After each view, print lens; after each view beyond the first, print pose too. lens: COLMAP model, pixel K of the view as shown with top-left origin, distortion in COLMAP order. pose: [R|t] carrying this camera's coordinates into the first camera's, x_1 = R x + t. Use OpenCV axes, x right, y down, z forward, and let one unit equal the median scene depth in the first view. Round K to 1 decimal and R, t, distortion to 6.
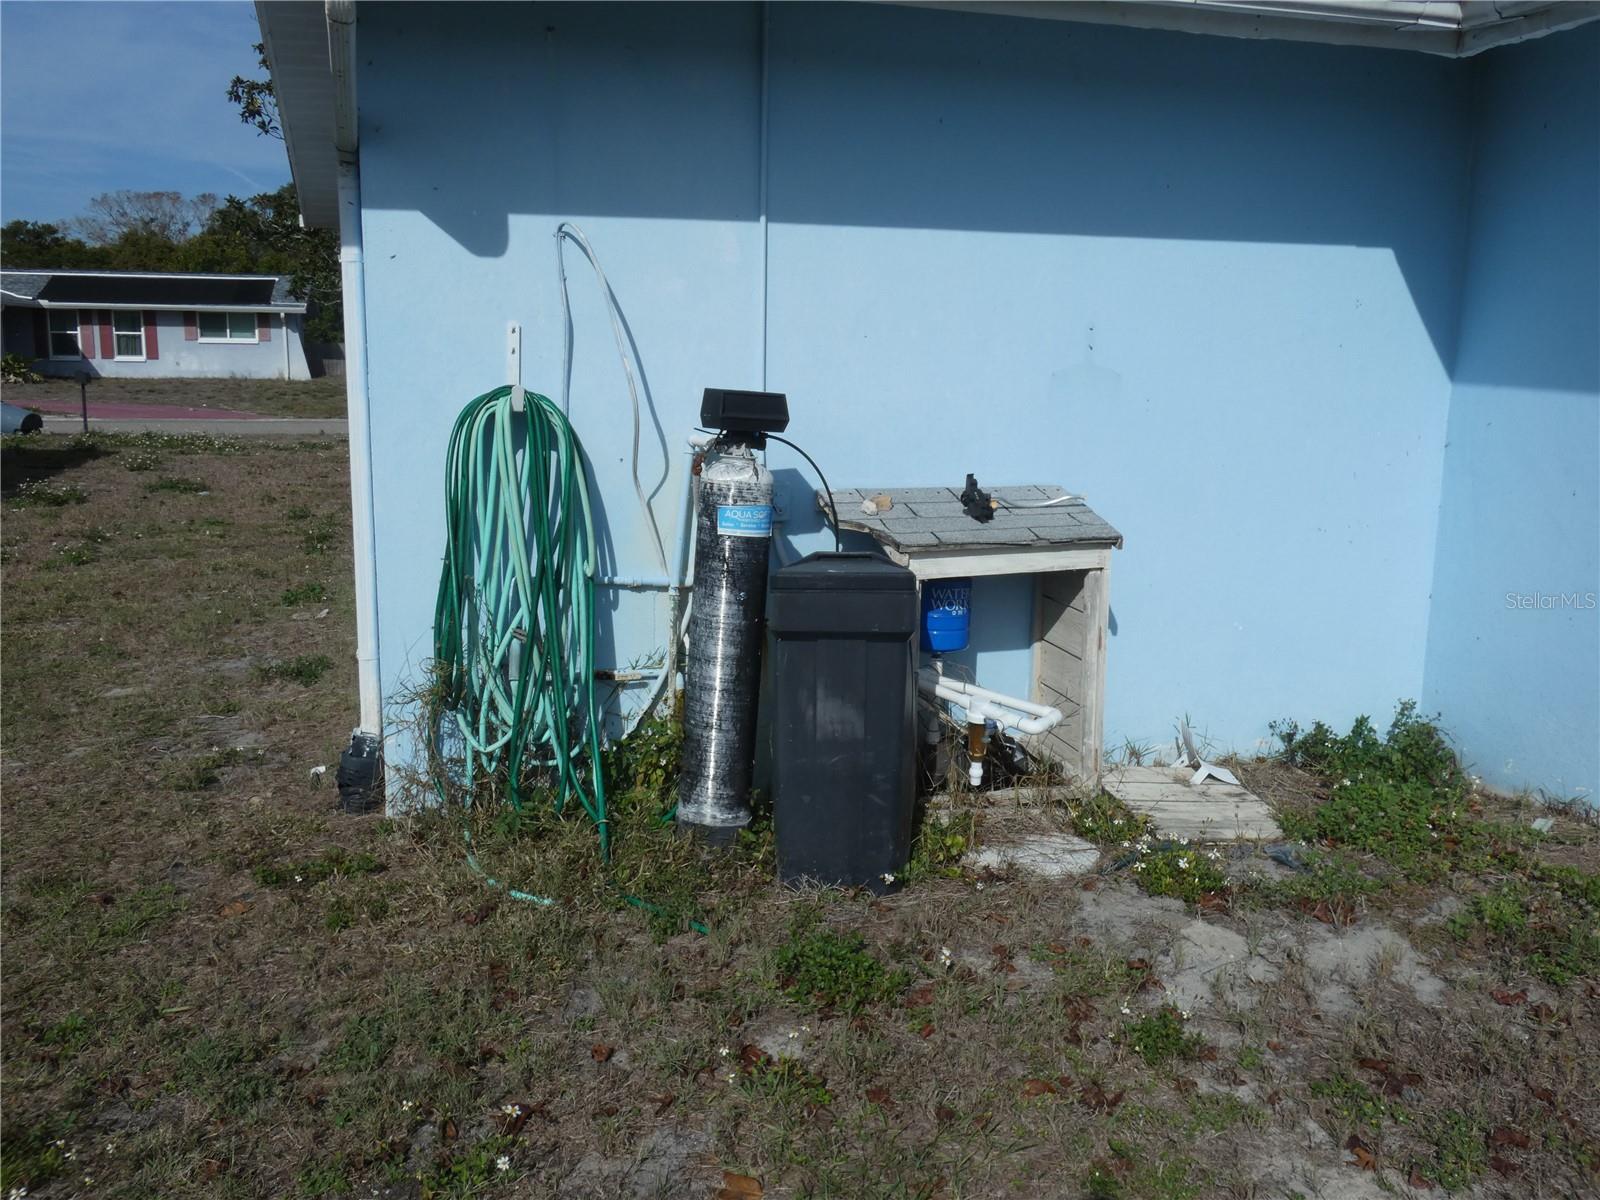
lens RADIAL K [[1399.7, 0, 800.8], [0, 1399.7, 605.5], [0, 0, 1]] dist [0.001808, -0.014305]
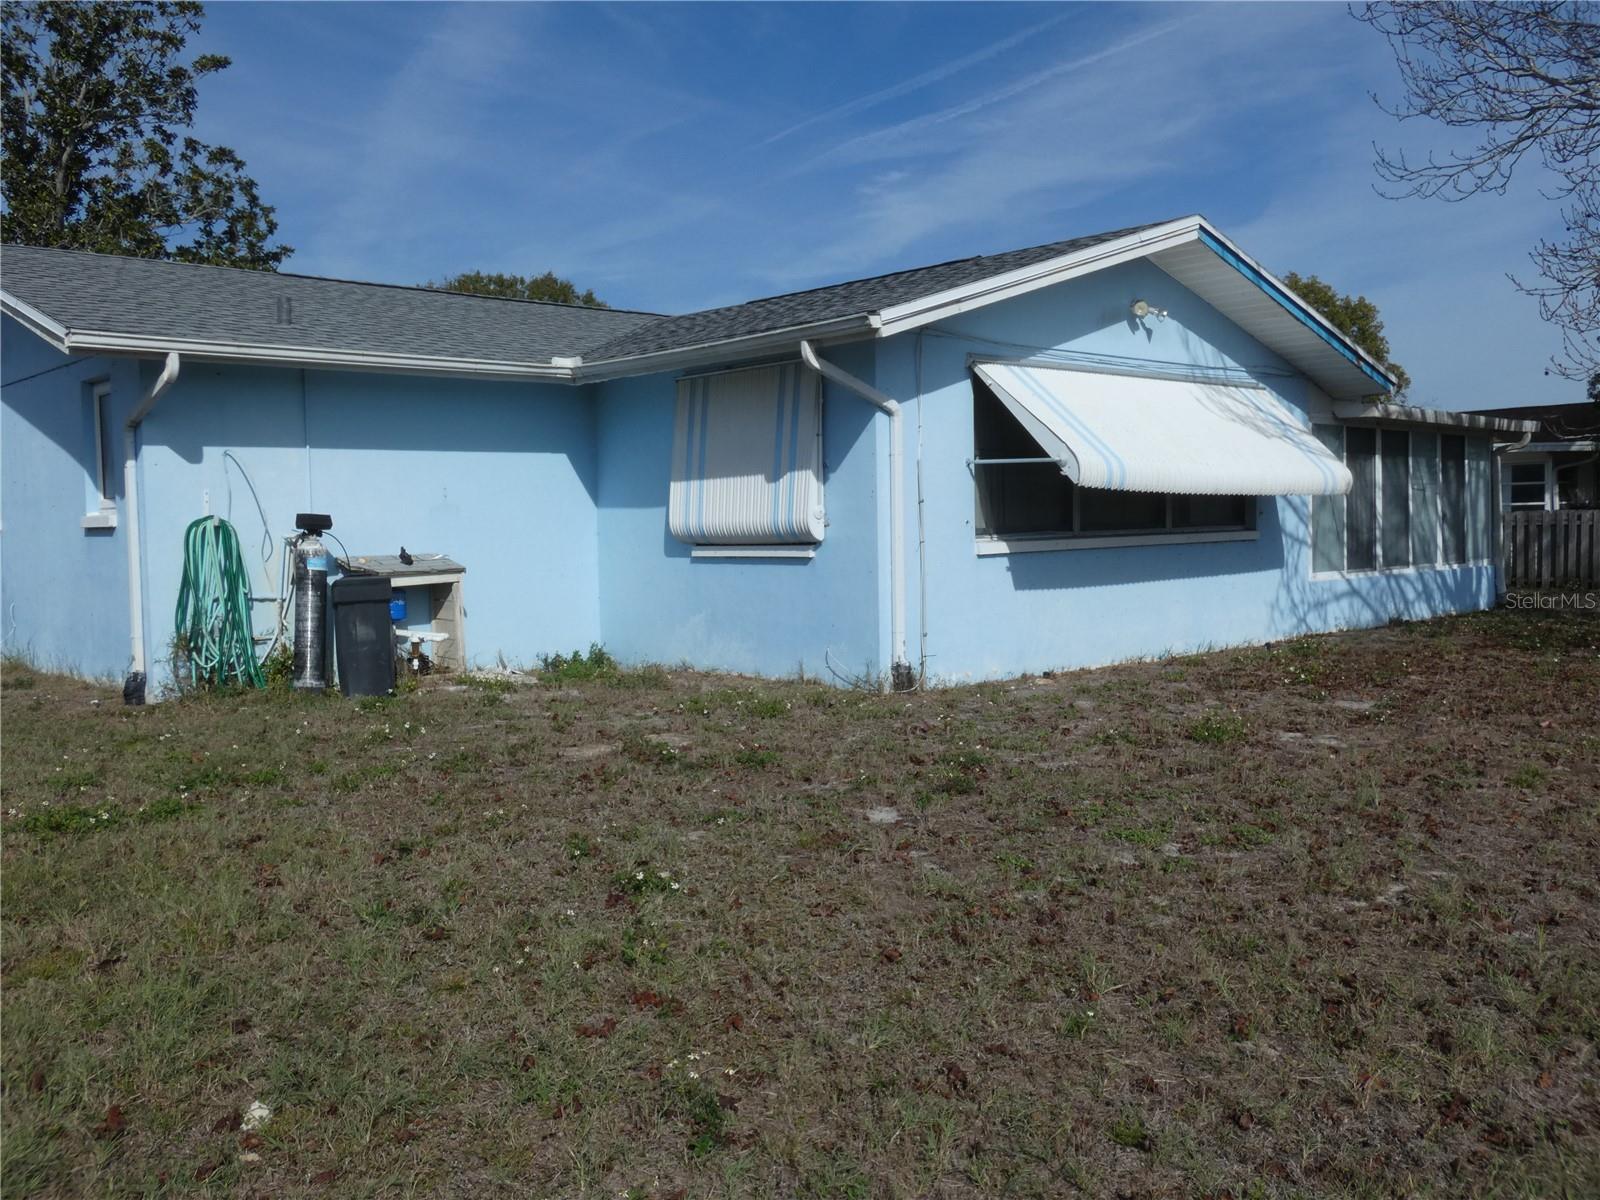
lens RADIAL K [[1399.7, 0, 806.0], [0, 1399.7, 594.8], [0, 0, 1]] dist [0.001808, -0.014305]
pose [[0.889523, -0.055881, 0.453460, -0.380598], [0.113774, 0.988320, -0.101390, 0.330970], [-0.442497, 0.141781, 0.885491, -1.534427]]
